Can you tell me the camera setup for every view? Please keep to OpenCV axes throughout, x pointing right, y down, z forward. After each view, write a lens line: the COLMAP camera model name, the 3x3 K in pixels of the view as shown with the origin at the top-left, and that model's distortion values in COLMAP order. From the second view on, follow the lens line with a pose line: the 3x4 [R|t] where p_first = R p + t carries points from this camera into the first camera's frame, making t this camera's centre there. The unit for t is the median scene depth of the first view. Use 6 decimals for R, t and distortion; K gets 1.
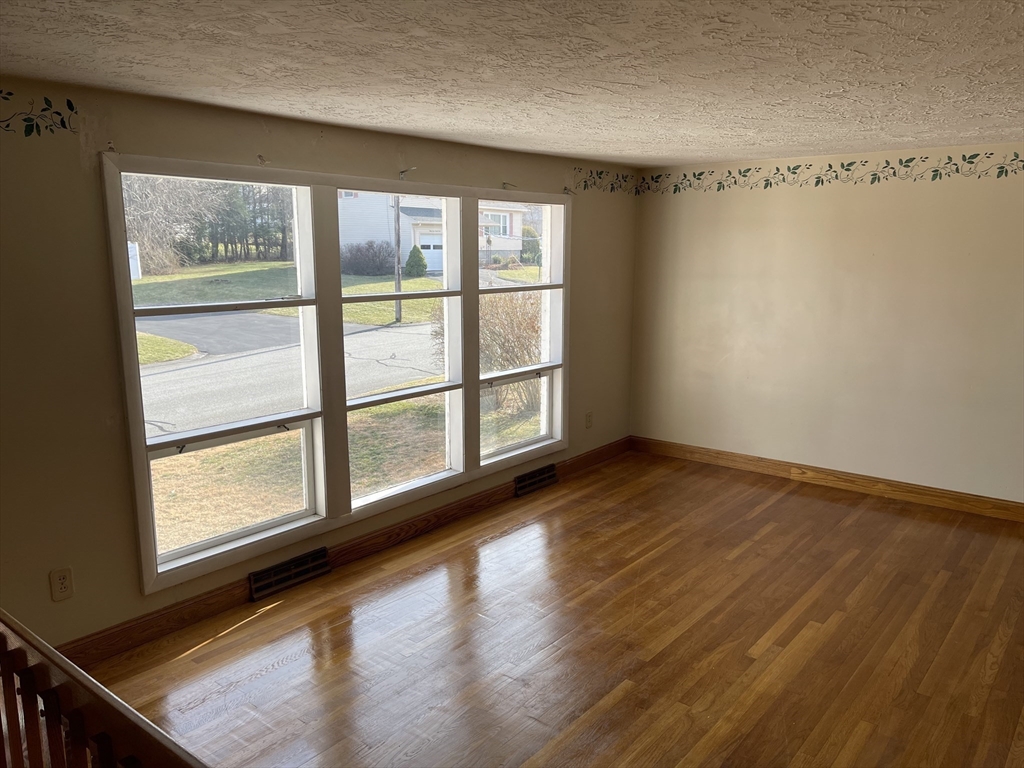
lens RADIAL K [[770.9, 0, 512.0], [0, 770.9, 384.0], [0, 0, 1]] dist [0.038323, 0.001527]
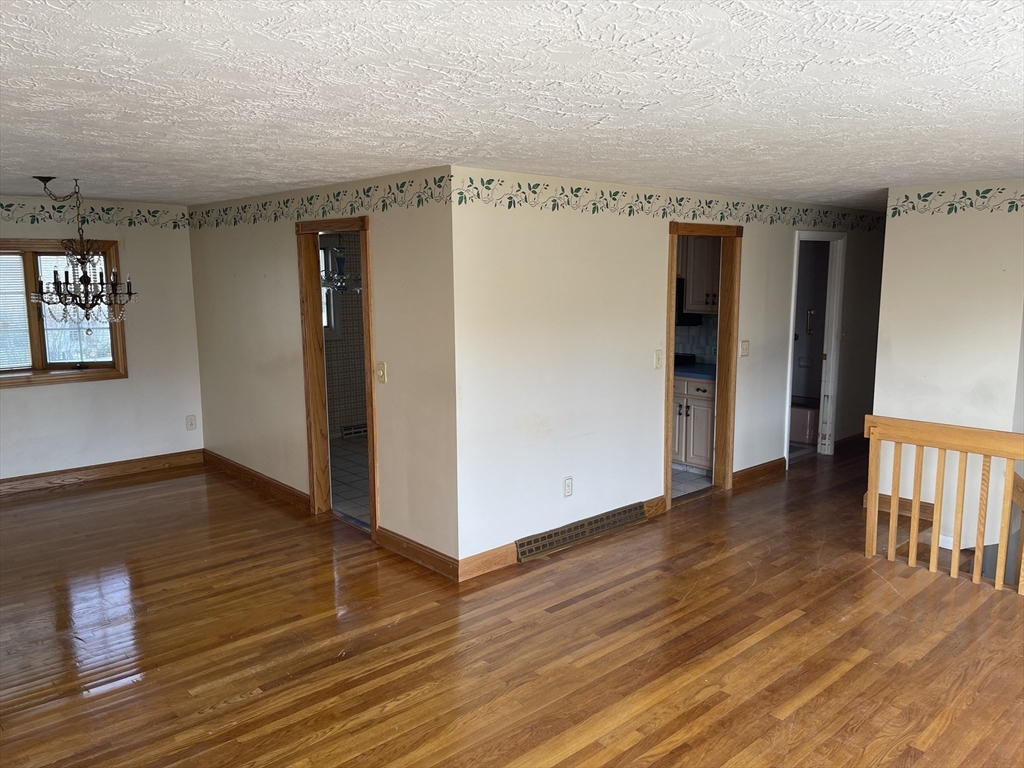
lens RADIAL K [[775.6, 0, 512.1], [0, 775.6, 387.2], [0, 0, 1]] dist [0.074996, -0.096472]
pose [[-0.989198, -0.018710, 0.145388, 0.270404], [0.028783, 0.947722, 0.317797, -0.266911], [-0.143733, 0.318548, -0.936946, 1.434751]]
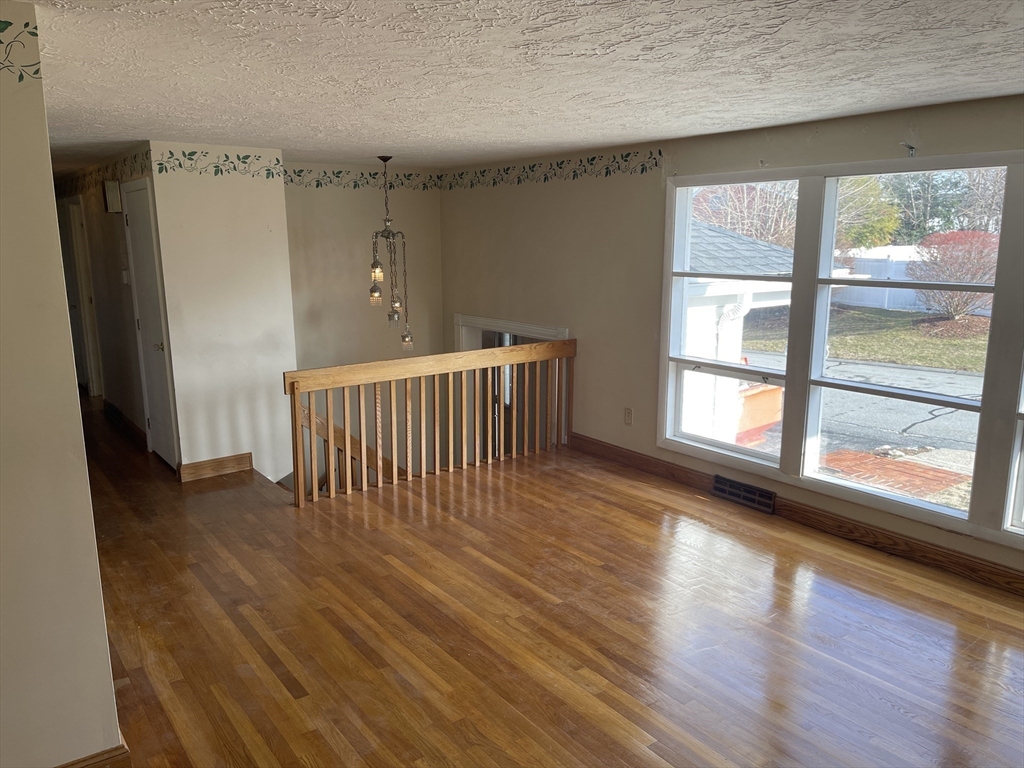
lens RADIAL K [[770.9, 0, 512.0], [0, 770.9, 384.0], [0, 0, 1]] dist [0.038323, 0.001527]
pose [[-0.248814, 0.187015, -0.950325, 0.950877], [-0.164116, 0.958853, 0.231662, -0.153006], [0.954546, 0.213604, -0.207884, 0.854841]]
